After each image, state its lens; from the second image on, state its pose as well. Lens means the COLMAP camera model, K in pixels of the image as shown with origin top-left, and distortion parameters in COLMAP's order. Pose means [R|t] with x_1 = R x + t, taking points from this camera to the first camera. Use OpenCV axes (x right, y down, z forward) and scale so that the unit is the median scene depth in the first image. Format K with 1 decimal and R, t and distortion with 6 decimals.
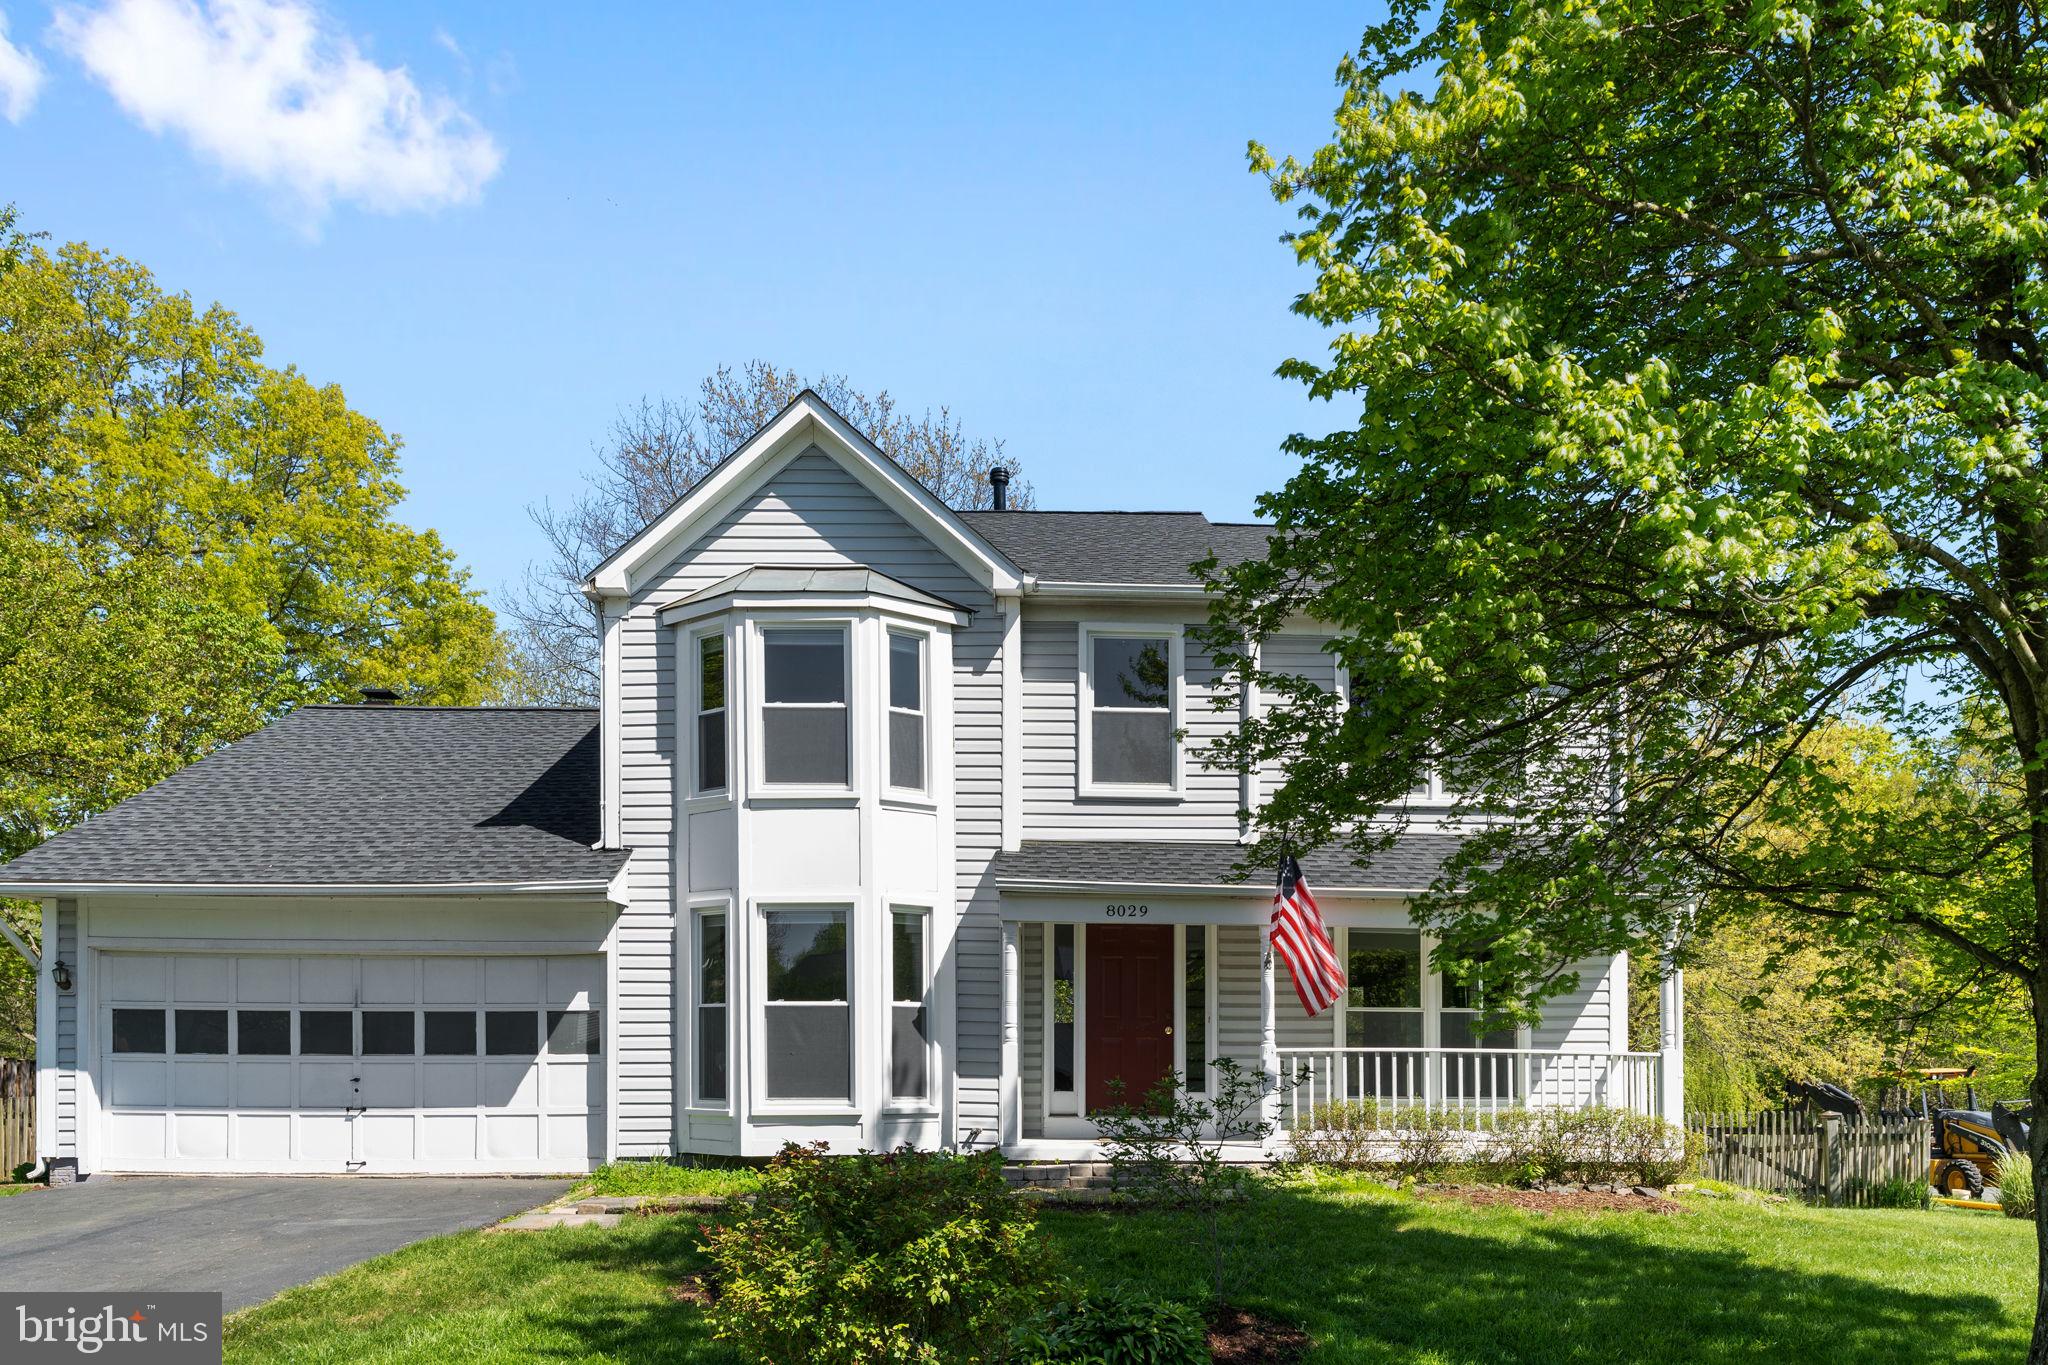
lens RADIAL K [[1240.9, 0, 1229.8], [0, 1240.9, 705.6], [0, 0, 1]] dist [0.000862, 0.000332]
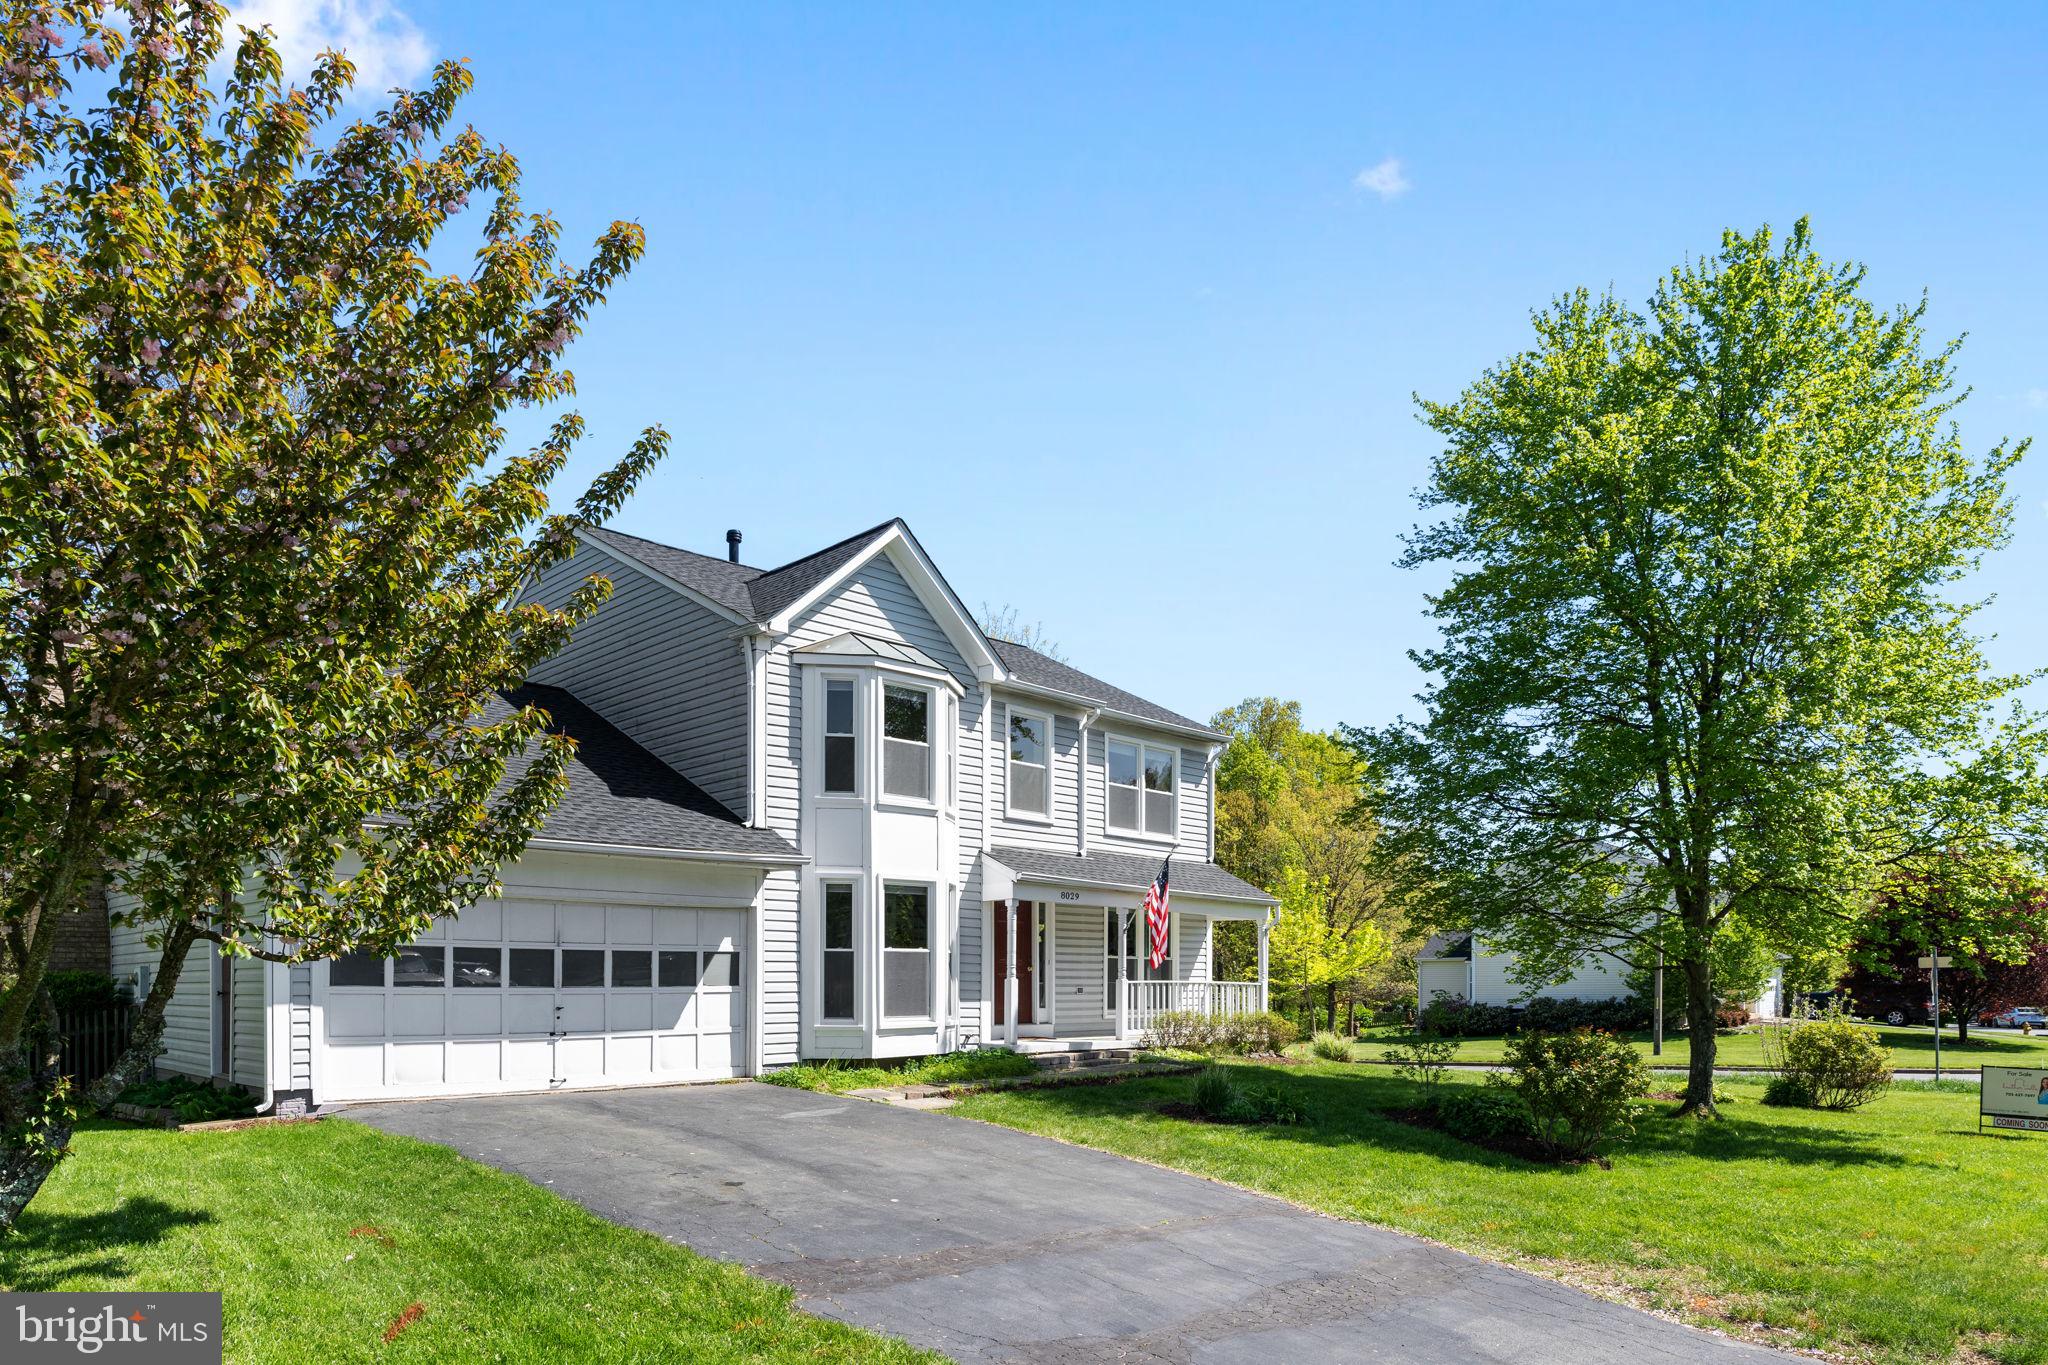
lens RADIAL K [[933.8, 0, 1022.0], [0, 933.8, 667.2], [0, 0, 1]] dist [-0.002667, -0.000662]
pose [[0.807272, 0.186850, 0.559820, -0.881514], [-0.158489, 0.982351, -0.099334, 0.001399], [-0.568501, -0.008535, 0.822639, 0.024440]]
